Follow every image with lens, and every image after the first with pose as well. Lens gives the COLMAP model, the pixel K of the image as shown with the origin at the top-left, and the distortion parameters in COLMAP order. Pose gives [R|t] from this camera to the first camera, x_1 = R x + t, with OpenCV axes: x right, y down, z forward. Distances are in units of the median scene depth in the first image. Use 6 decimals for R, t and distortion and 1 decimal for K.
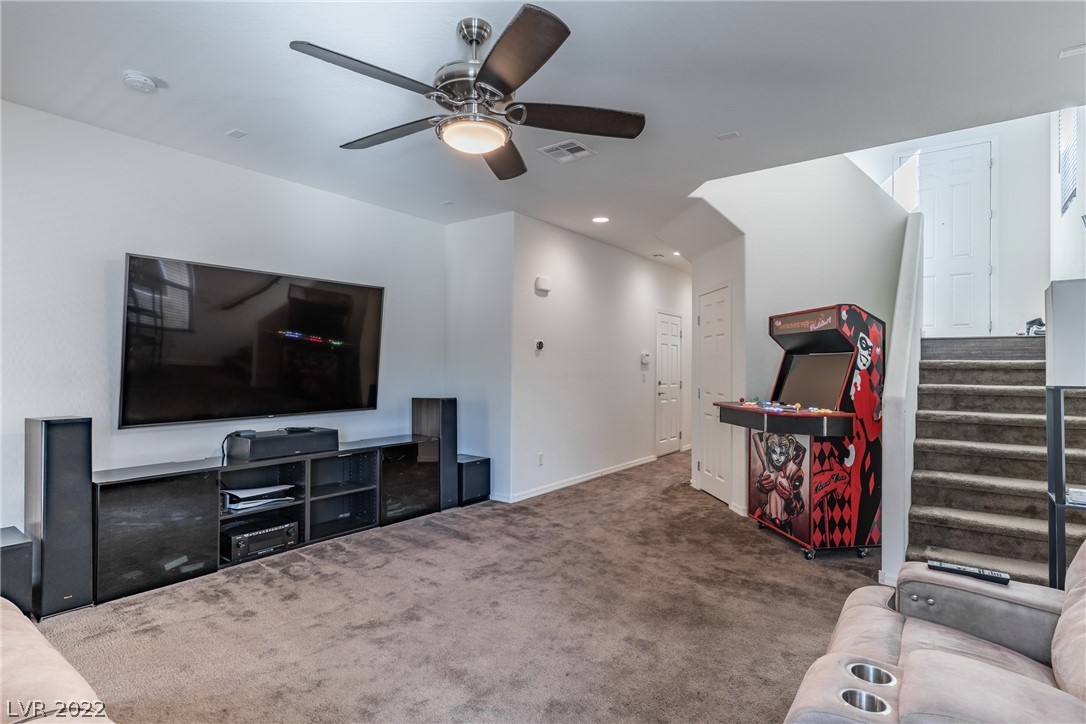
lens RADIAL K [[559.1, 0, 538.9], [0, 559.1, 361.7], [0, 0, 1]] dist [-0.008426, 0.004532]
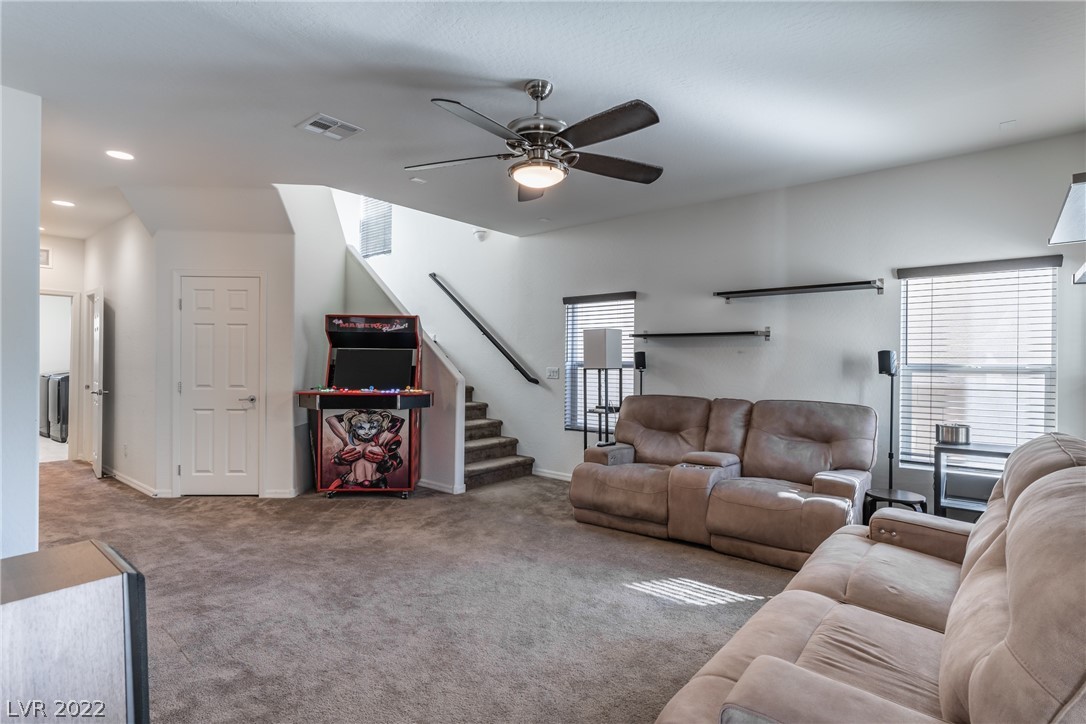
lens RADIAL K [[559.1, 0, 548.7], [0, 559.1, 360.7], [0, 0, 1]] dist [-0.008426, 0.004532]
pose [[0.042604, -0.005543, 0.999077, -0.845019], [-0.019226, 0.999795, 0.006367, -0.002722], [-0.998907, -0.019479, 0.042489, 0.574879]]
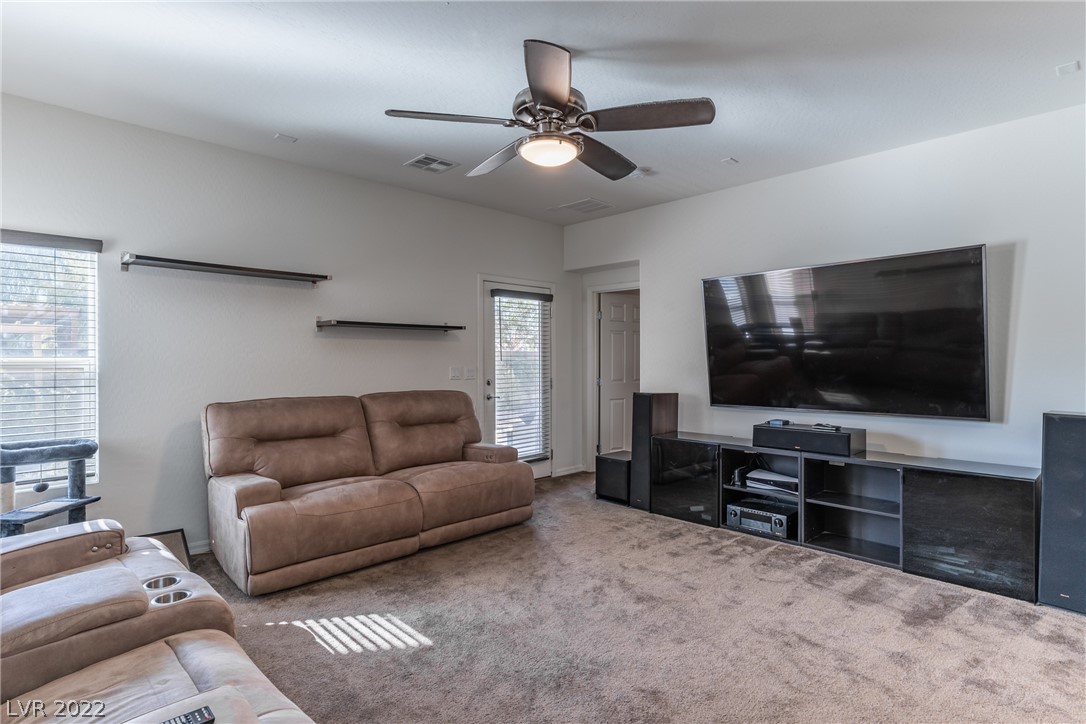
lens RADIAL K [[559.1, 0, 542.4], [0, 559.1, 361.0], [0, 0, 1]] dist [-0.008426, 0.004532]
pose [[-0.157472, -0.000935, -0.987523, 0.620413], [0.008620, 0.999960, -0.002322, 0.008114], [0.987486, -0.008878, -0.157457, 0.729593]]
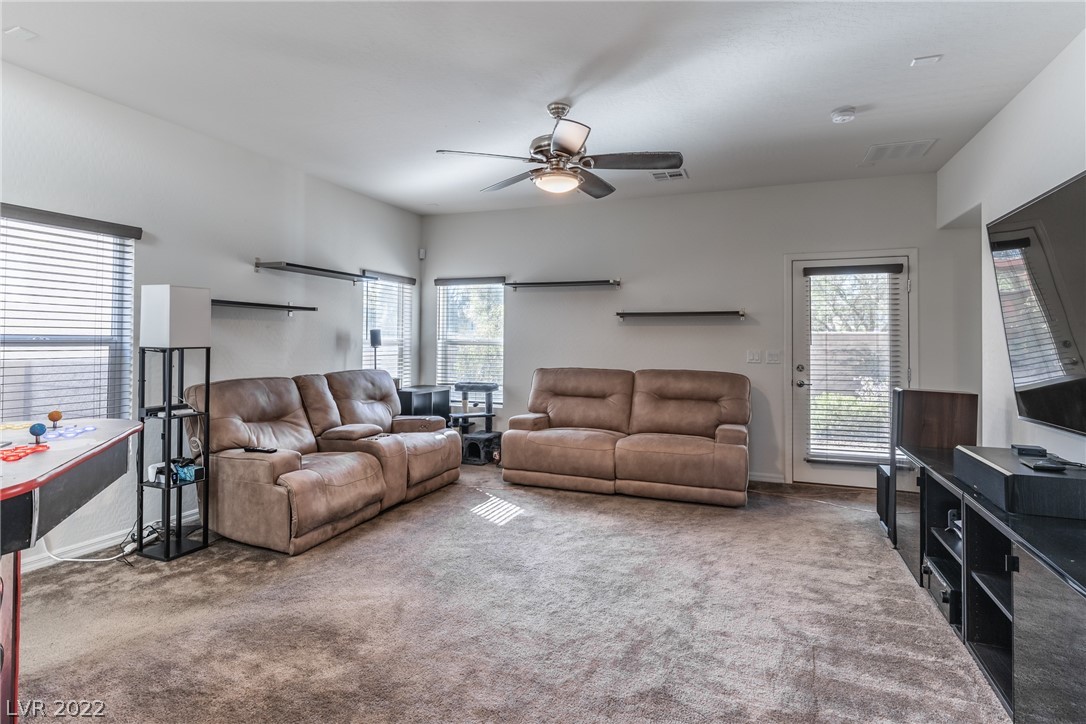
lens RADIAL K [[559.1, 0, 533.4], [0, 559.1, 335.0], [0, 0, 1]] dist [-0.008426, 0.004532]
pose [[-0.965688, -0.016899, -0.259156, 0.197170], [-0.011112, 0.999656, -0.023778, 0.017474], [0.259469, -0.020082, -0.965543, 1.495091]]
